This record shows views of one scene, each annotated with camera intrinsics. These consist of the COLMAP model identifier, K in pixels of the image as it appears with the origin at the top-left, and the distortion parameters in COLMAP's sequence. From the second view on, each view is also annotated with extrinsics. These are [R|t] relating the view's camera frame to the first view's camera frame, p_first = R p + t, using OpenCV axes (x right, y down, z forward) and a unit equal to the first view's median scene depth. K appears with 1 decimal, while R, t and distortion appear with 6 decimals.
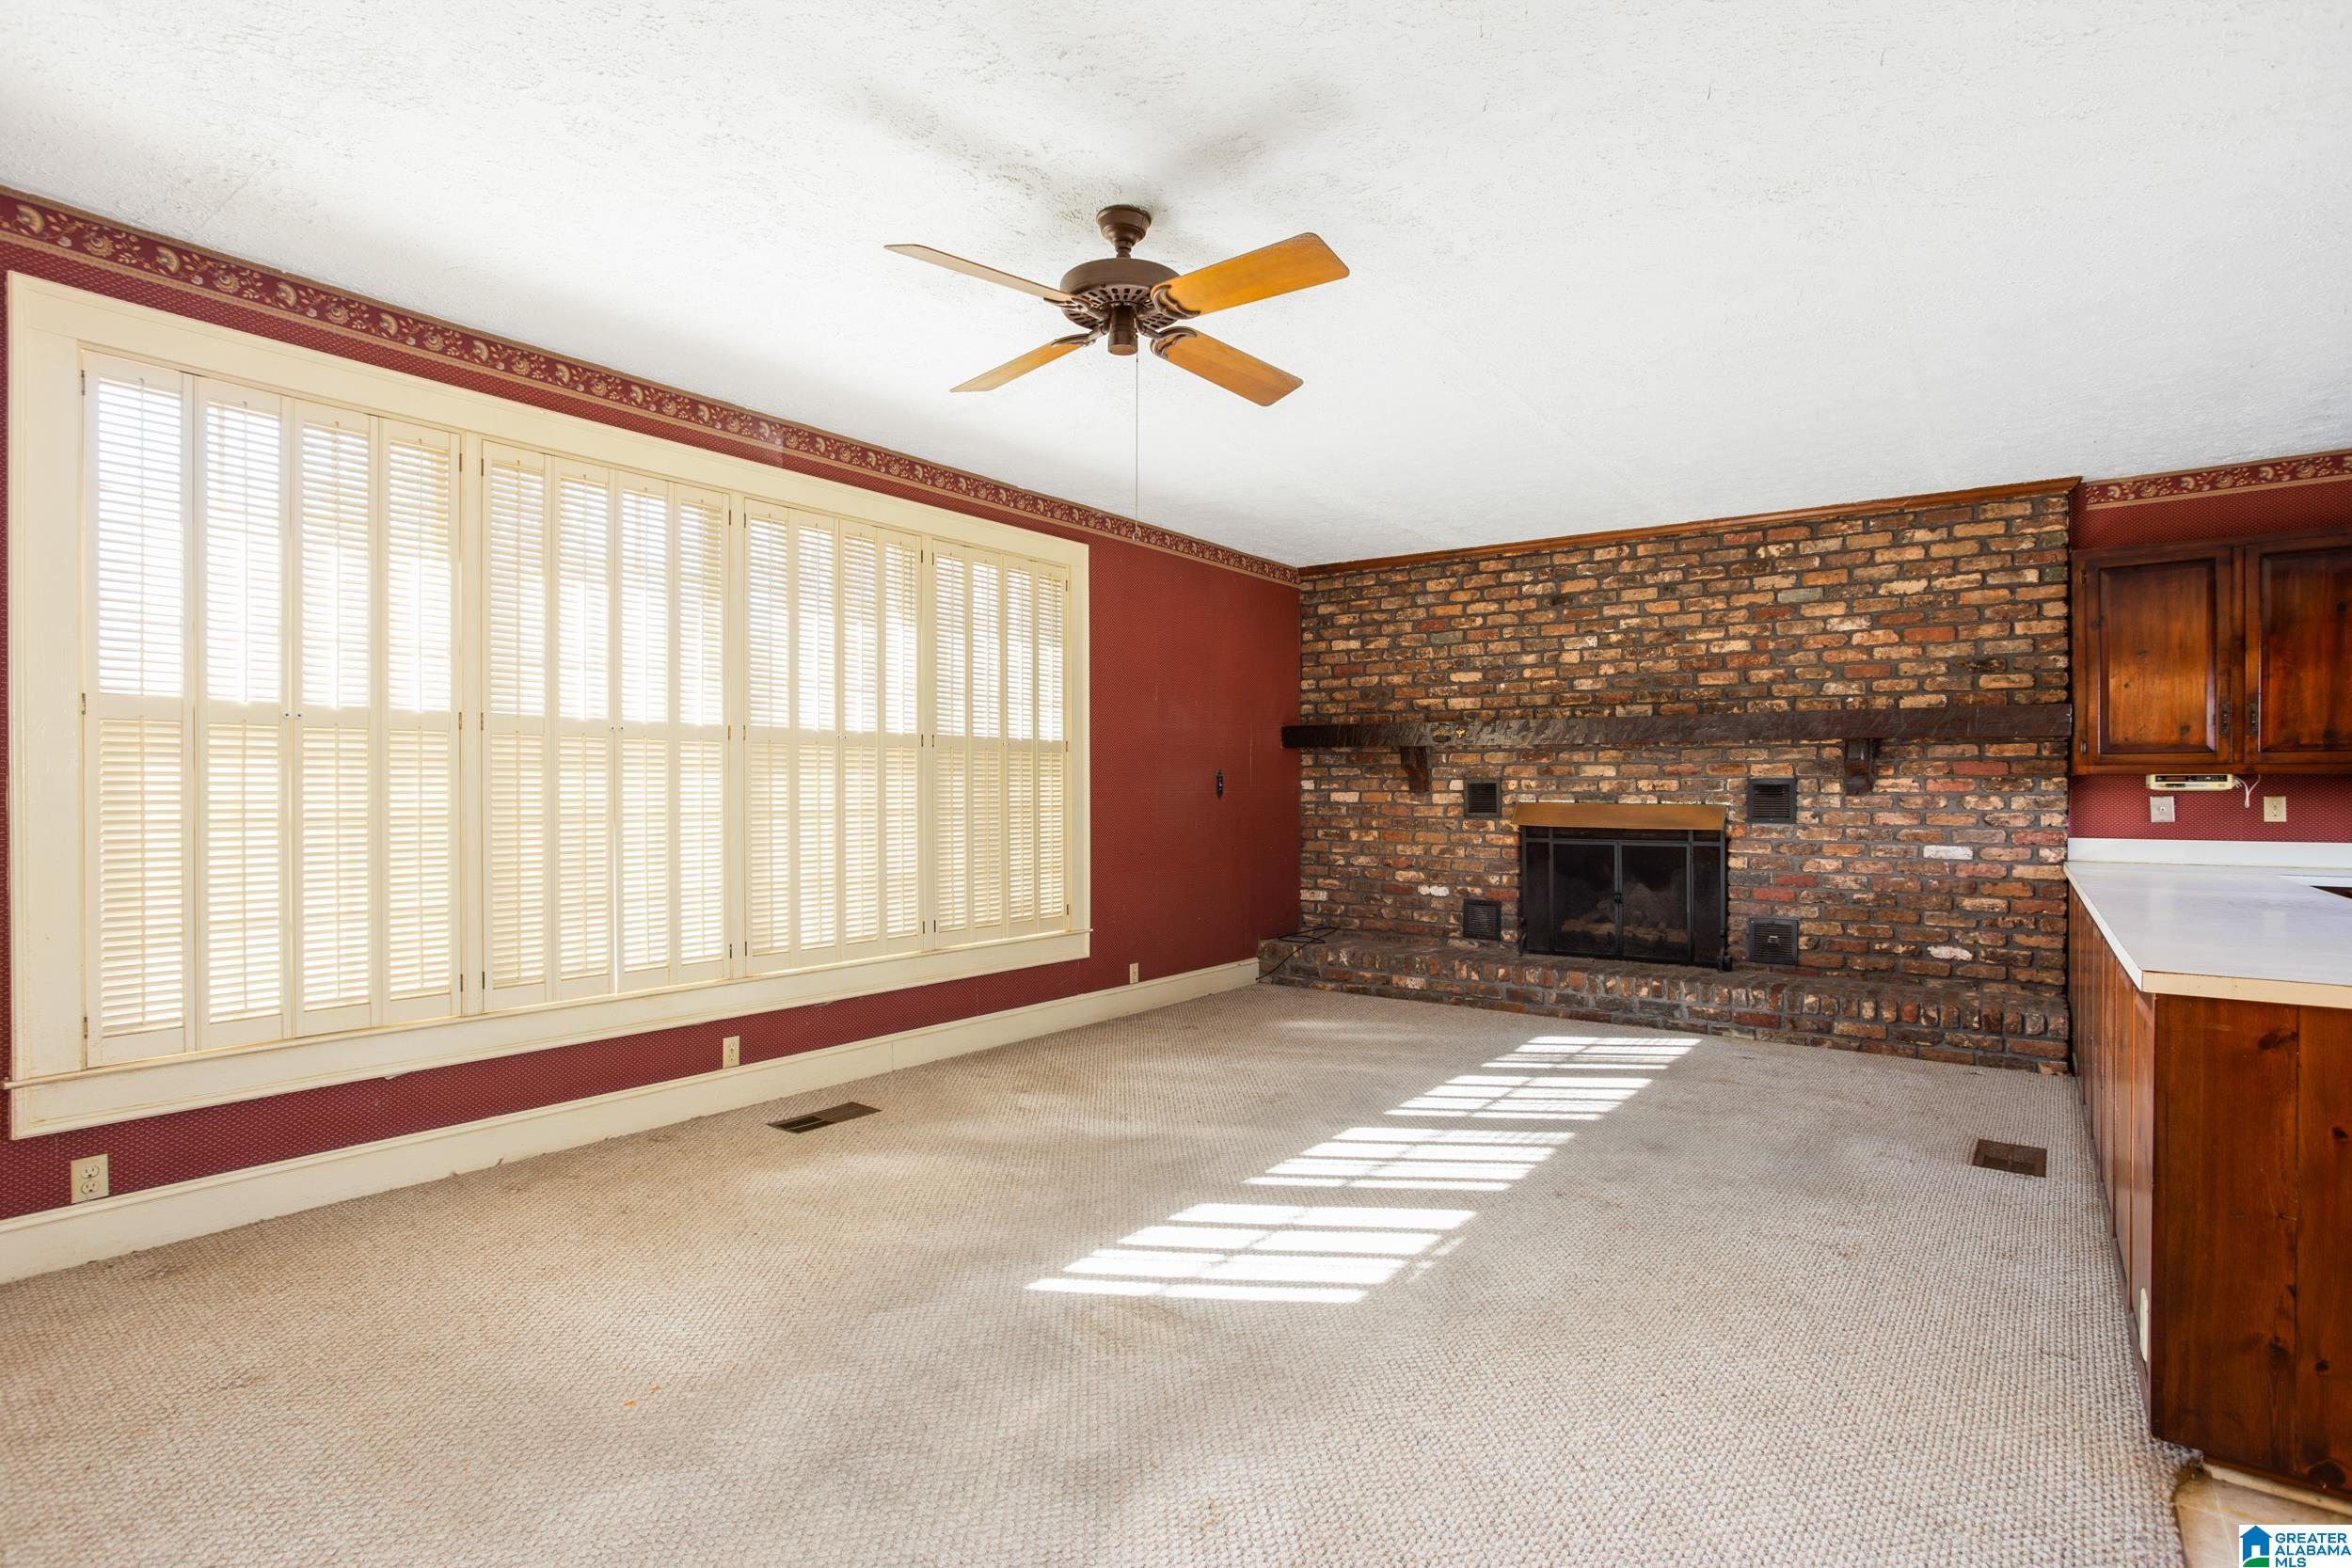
lens RADIAL K [[1165.4, 0, 1170.3], [0, 1165.4, 792.9], [0, 0, 1]] dist [-0.041699, 0.025021]
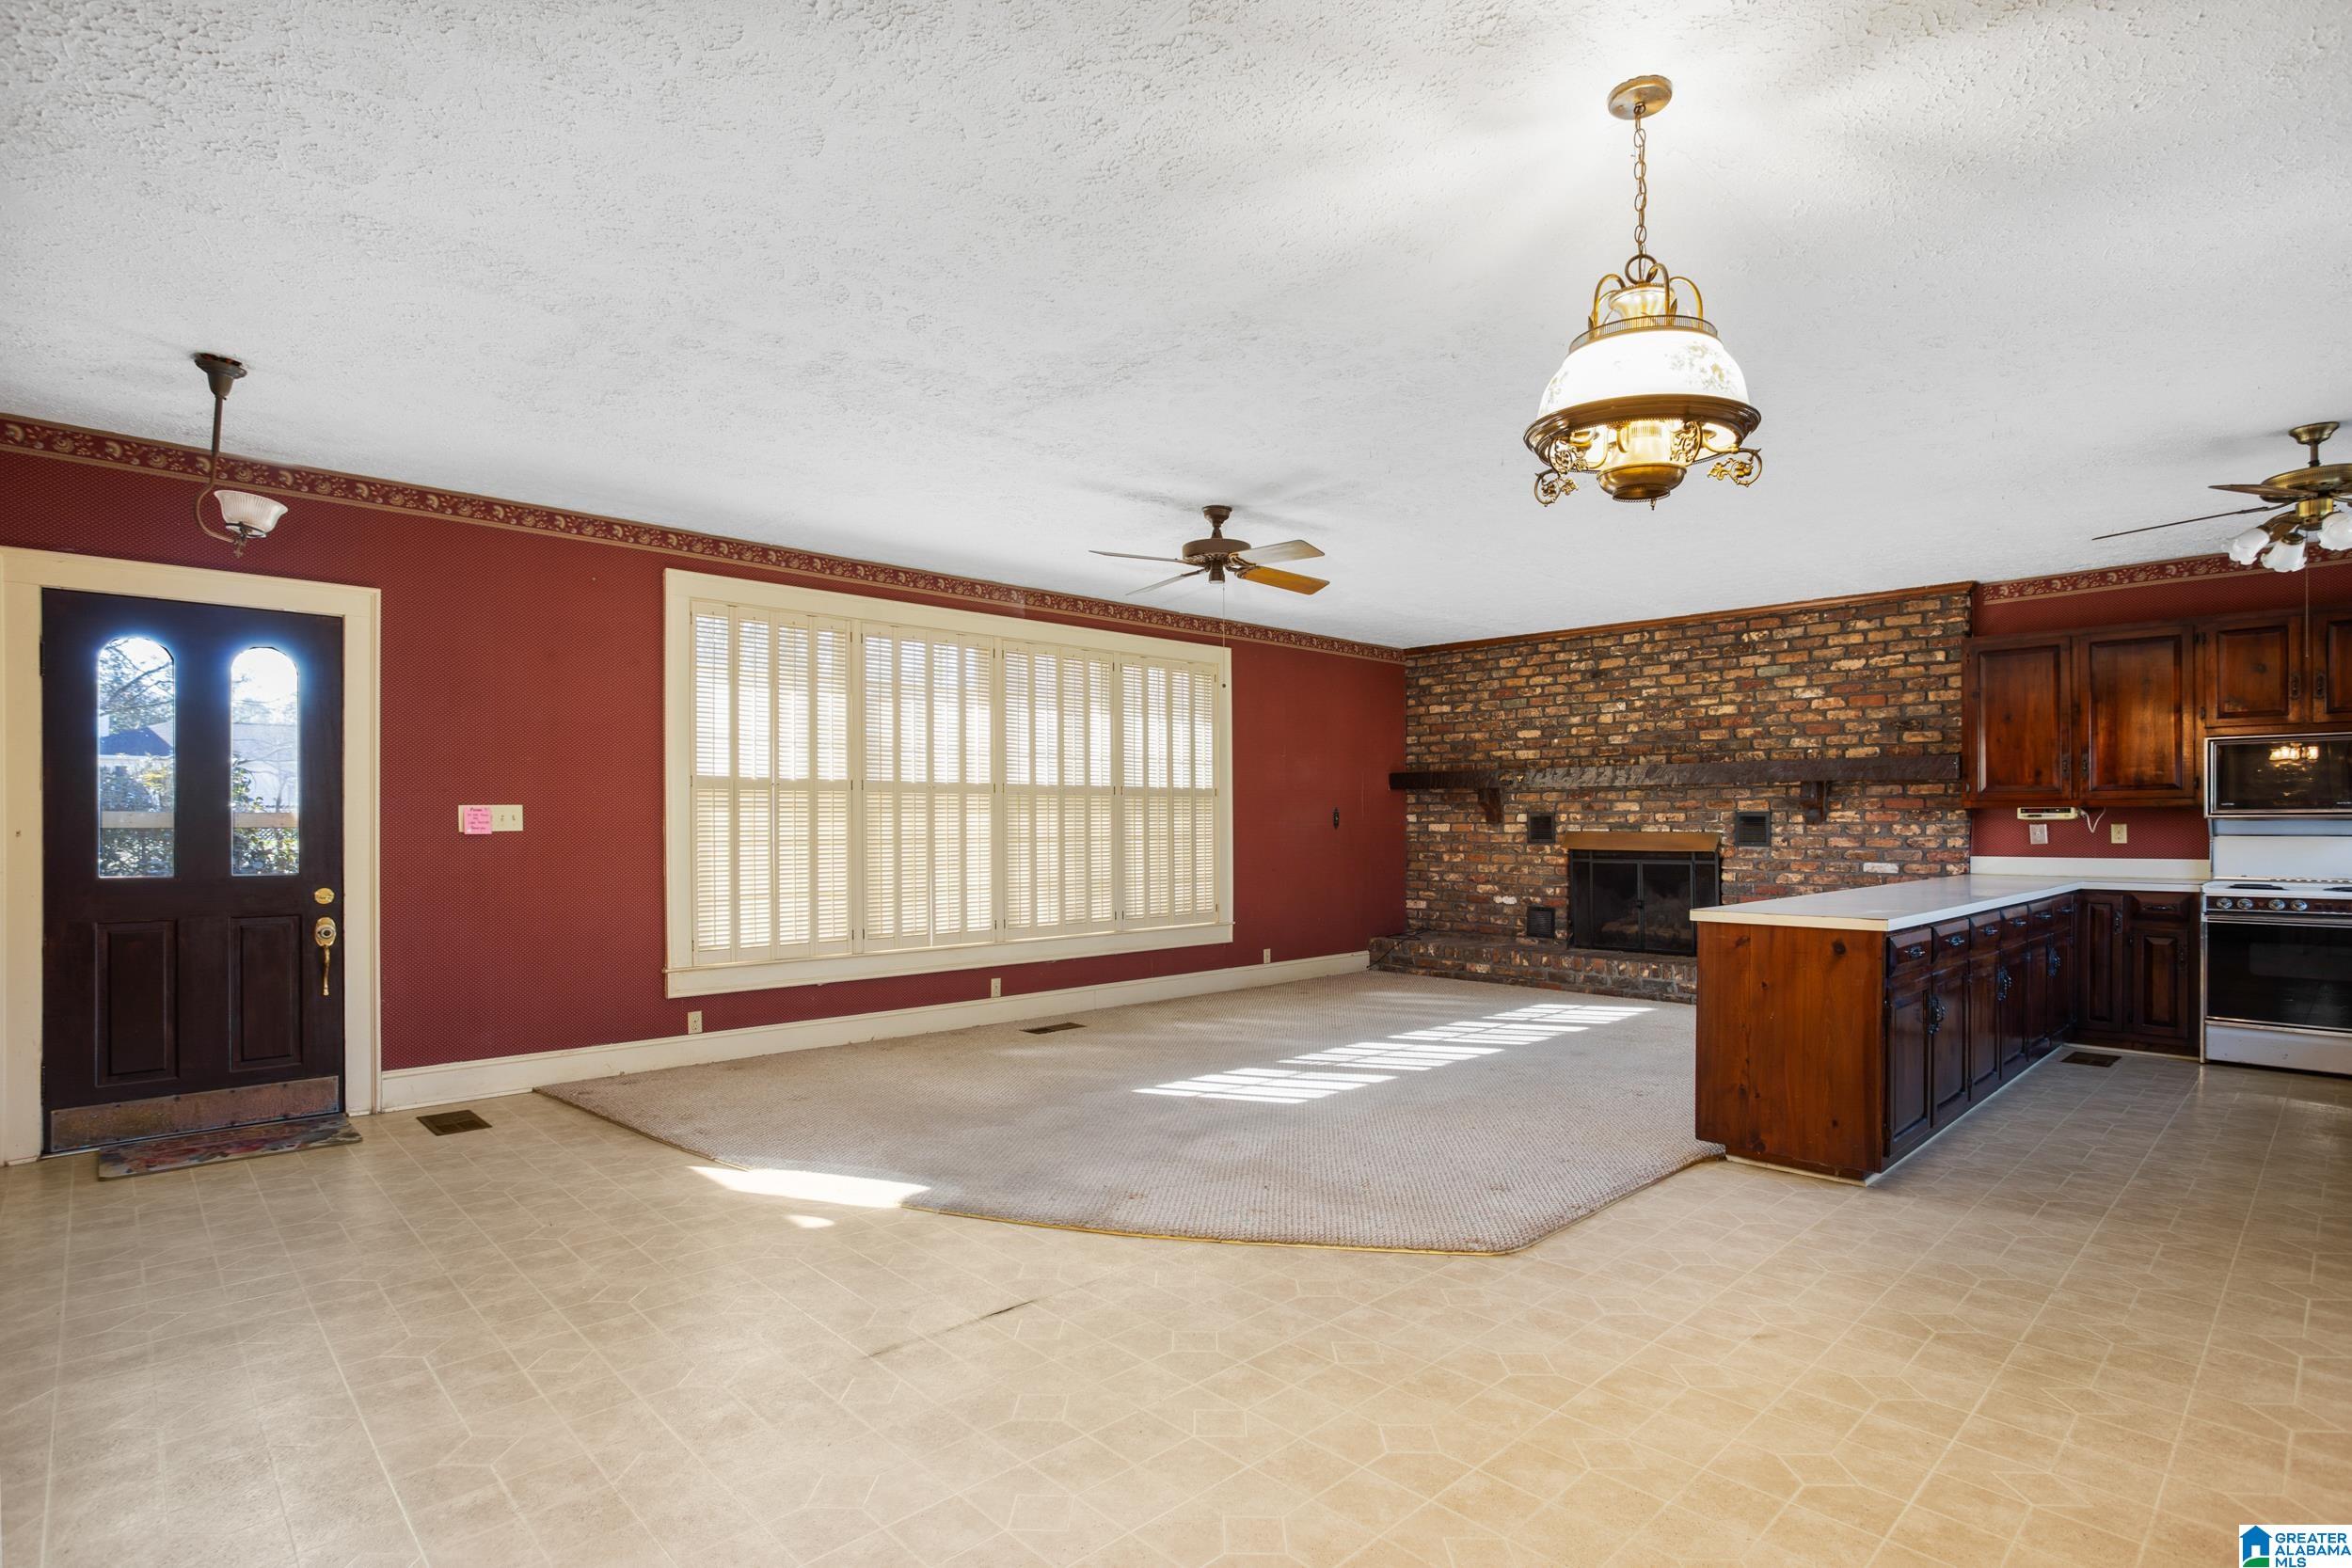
lens RADIAL K [[1174.6, 0, 1166.4], [0, 1174.6, 832.9], [0, 0, 1]] dist [-0.037326, 0.025710]
pose [[0.984432, -0.002984, -0.175740, 0.104779], [0.003991, 0.999978, 0.005379, 0.001623], [0.175720, -0.005996, 0.984422, -0.421725]]
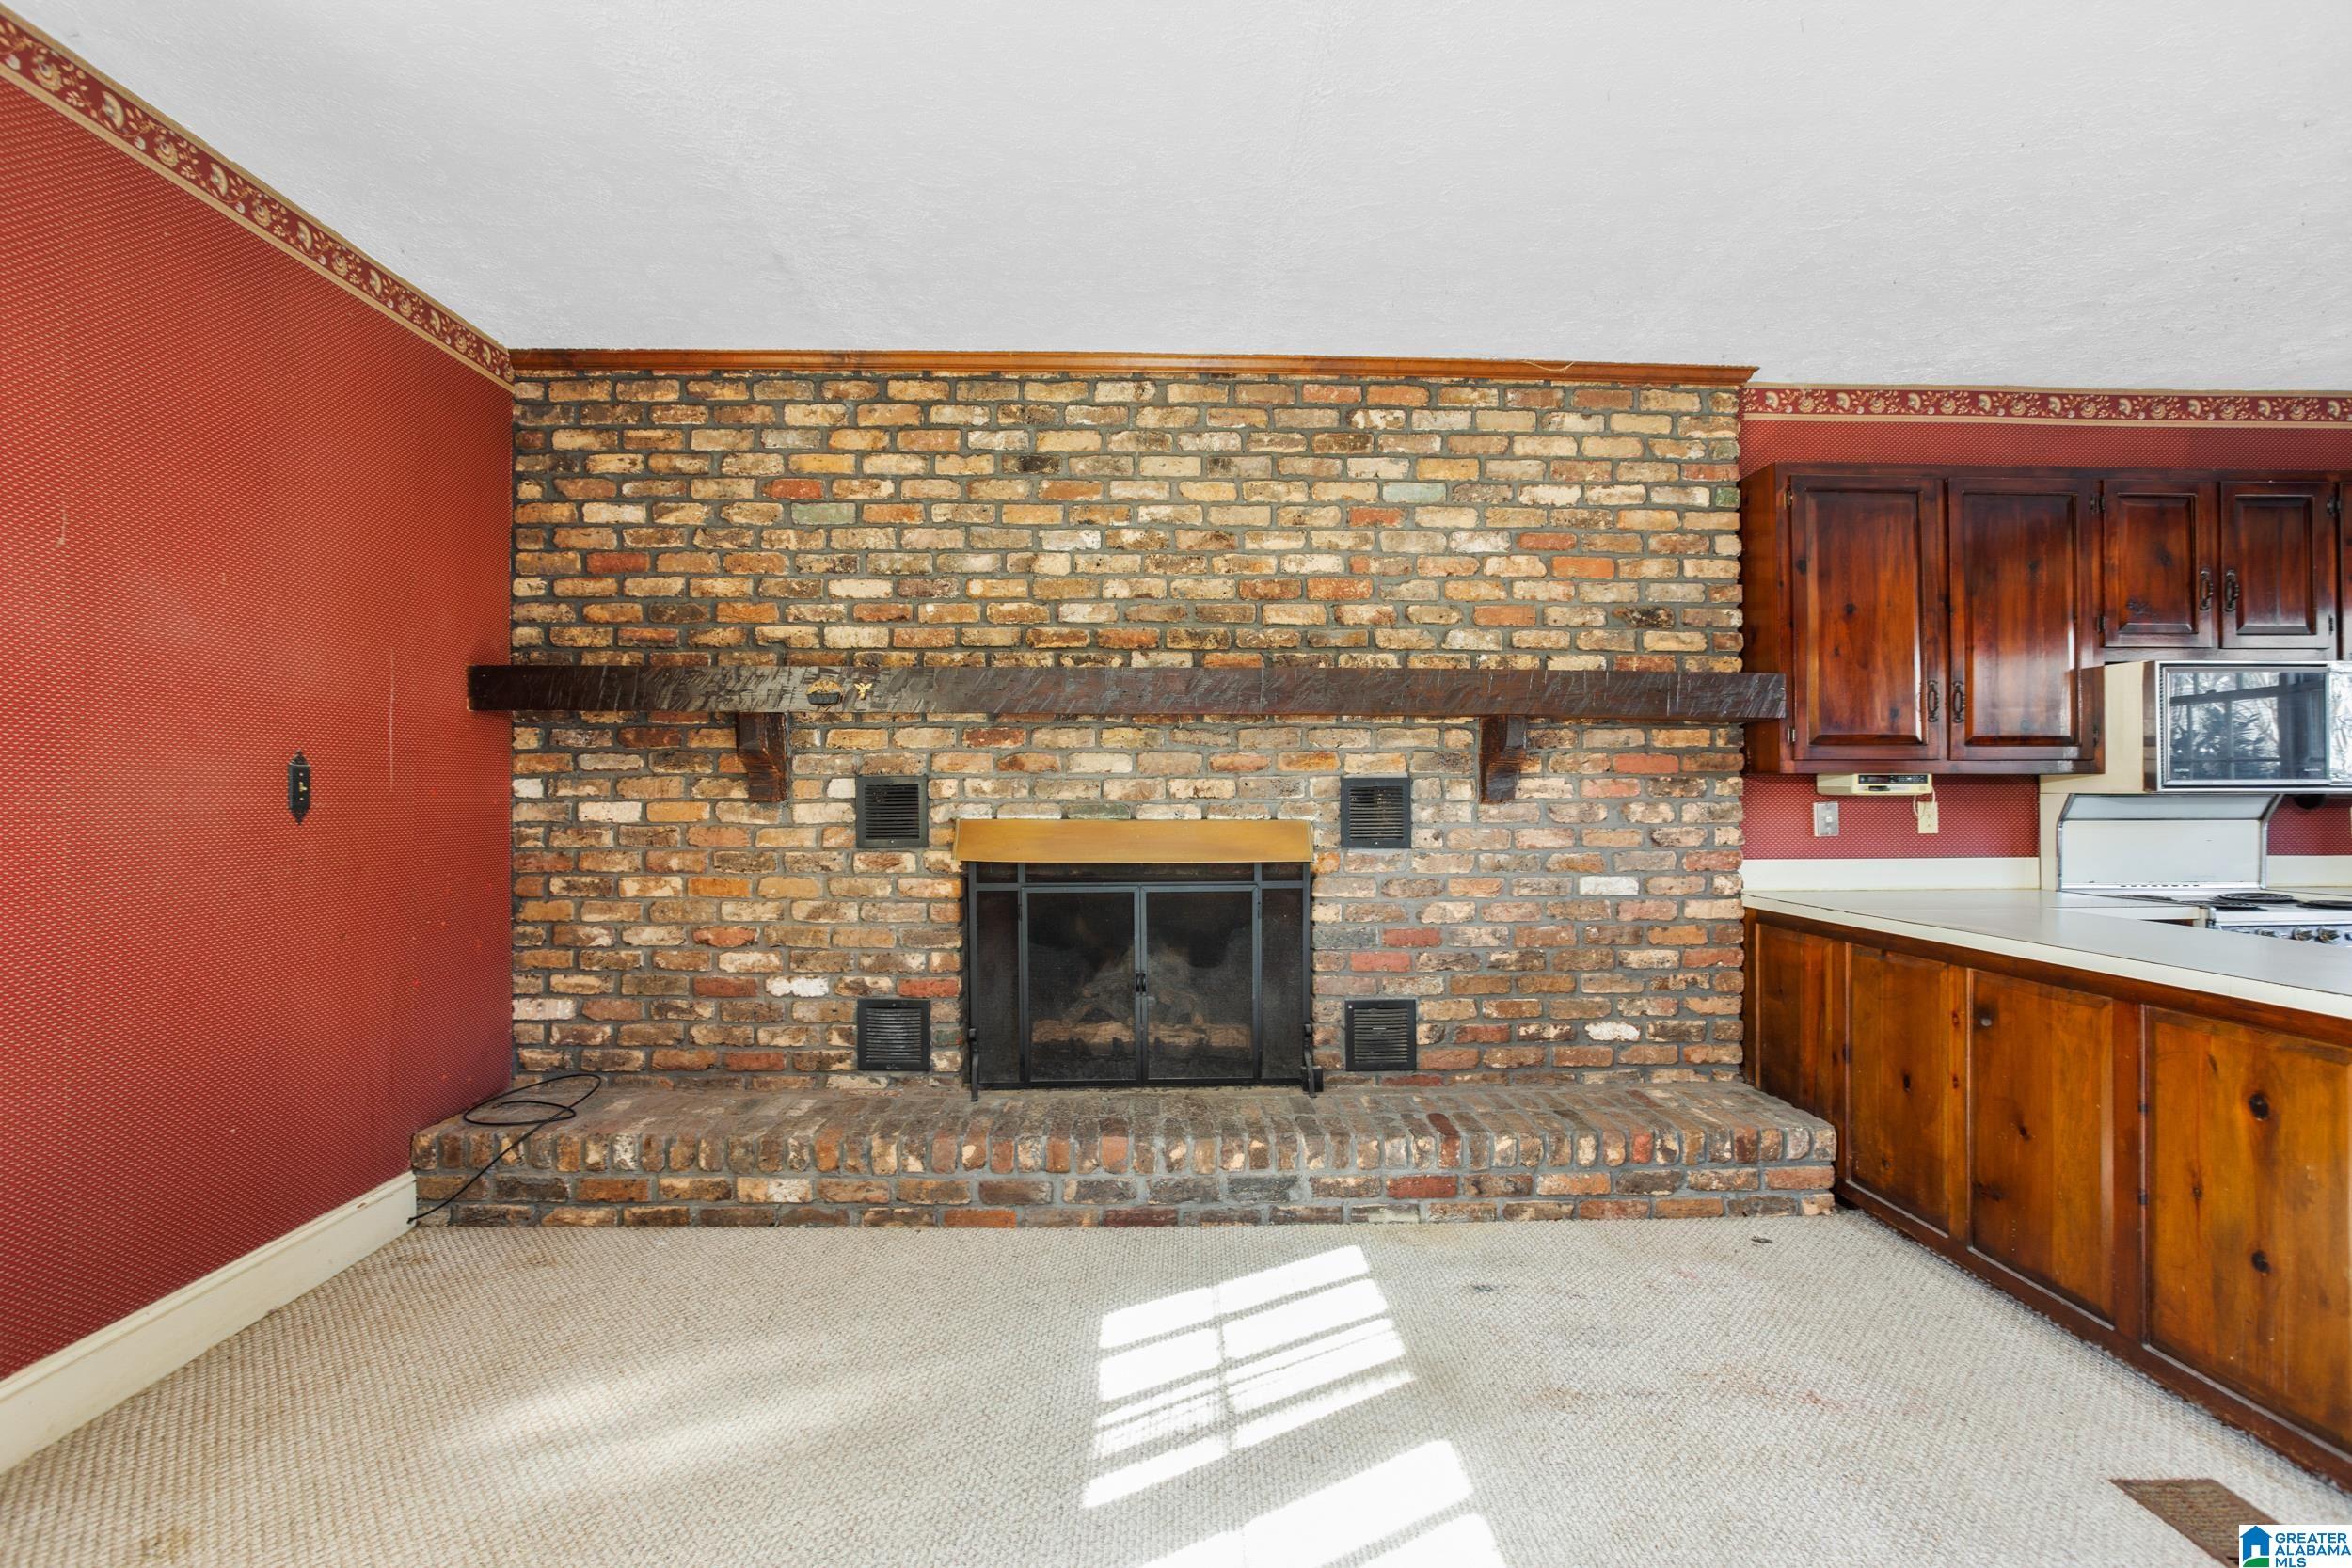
lens RADIAL K [[1133.2, 0, 1167.2], [0, 1133.2, 786.1], [0, 0, 1]] dist [-0.061538, 0.026003]
pose [[0.786584, 0.000897, 0.617483, 0.051698], [0.004343, 0.999966, -0.006985, -0.004099], [-0.617468, 0.008176, 0.786553, 0.604791]]
